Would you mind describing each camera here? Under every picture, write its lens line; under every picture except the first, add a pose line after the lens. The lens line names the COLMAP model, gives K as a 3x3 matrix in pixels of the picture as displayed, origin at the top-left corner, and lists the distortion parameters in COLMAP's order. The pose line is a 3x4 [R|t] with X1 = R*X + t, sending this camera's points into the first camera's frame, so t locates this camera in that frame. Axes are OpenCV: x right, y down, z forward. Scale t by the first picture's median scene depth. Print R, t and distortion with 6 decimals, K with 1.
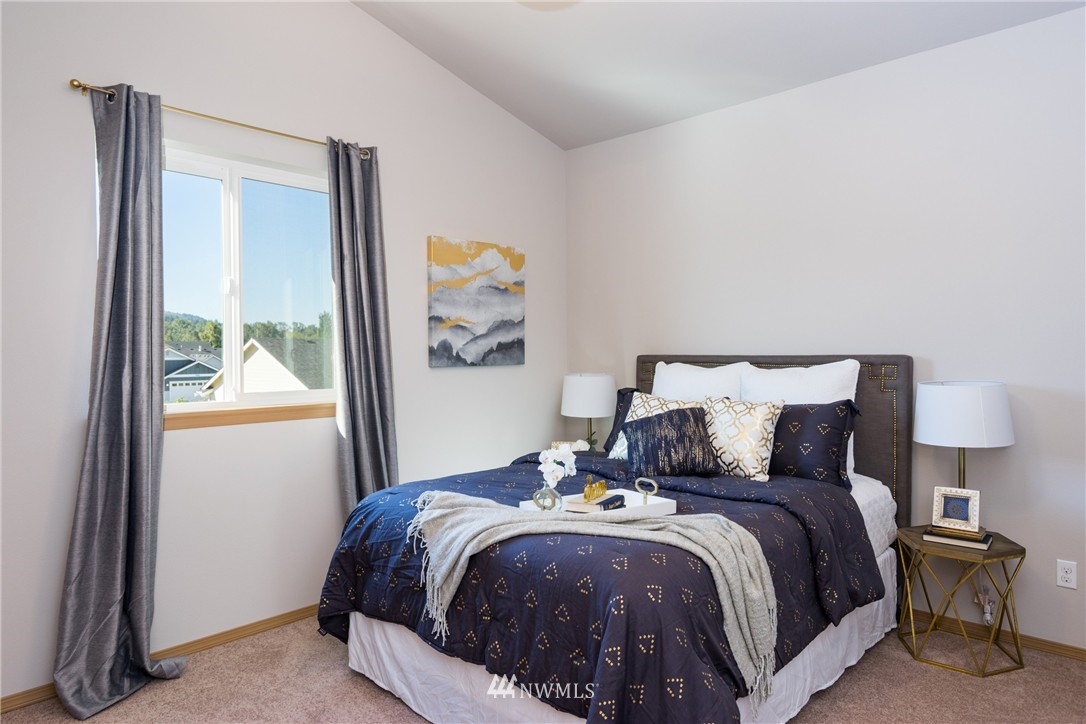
lens RADIAL K [[690.8, 0, 543.0], [0, 690.8, 362.0], [0, 0, 1]] dist [0.027367, 0.000008]
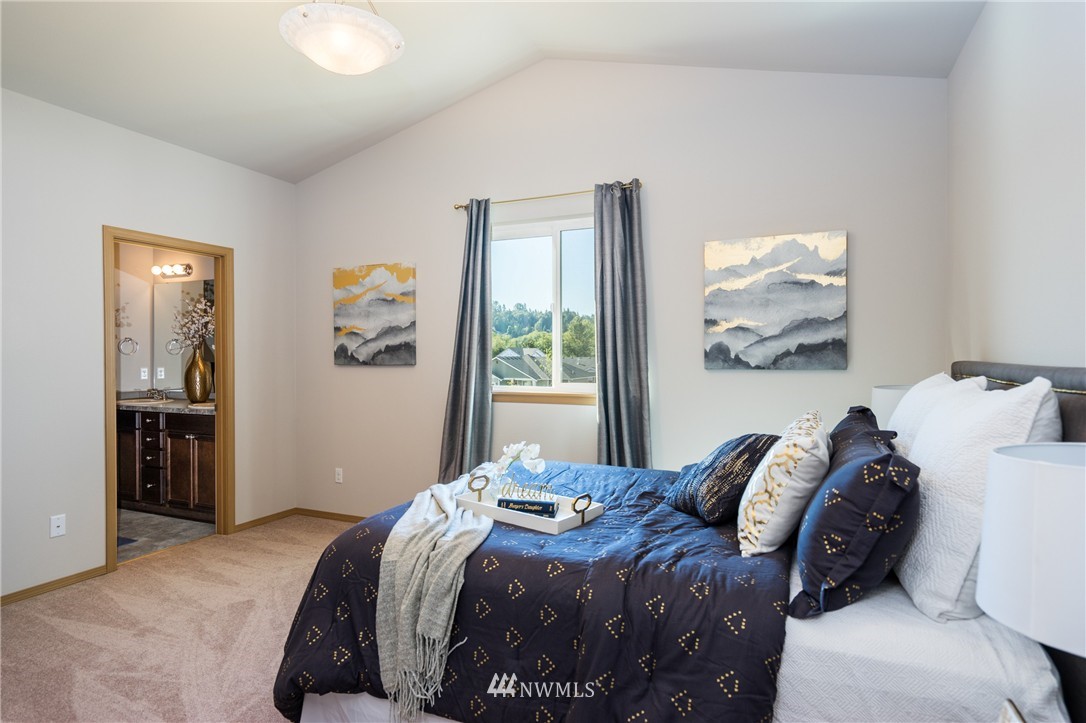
lens RADIAL K [[514.4, 0, 543.0], [0, 514.4, 361.5], [0, 0, 1]] dist [0.031593, 0.000009]
pose [[0.393310, 0.016713, -0.919254, 0.848800], [-0.018042, 0.999783, 0.010458, -0.013927], [0.919229, 0.012472, 0.393526, 0.883017]]
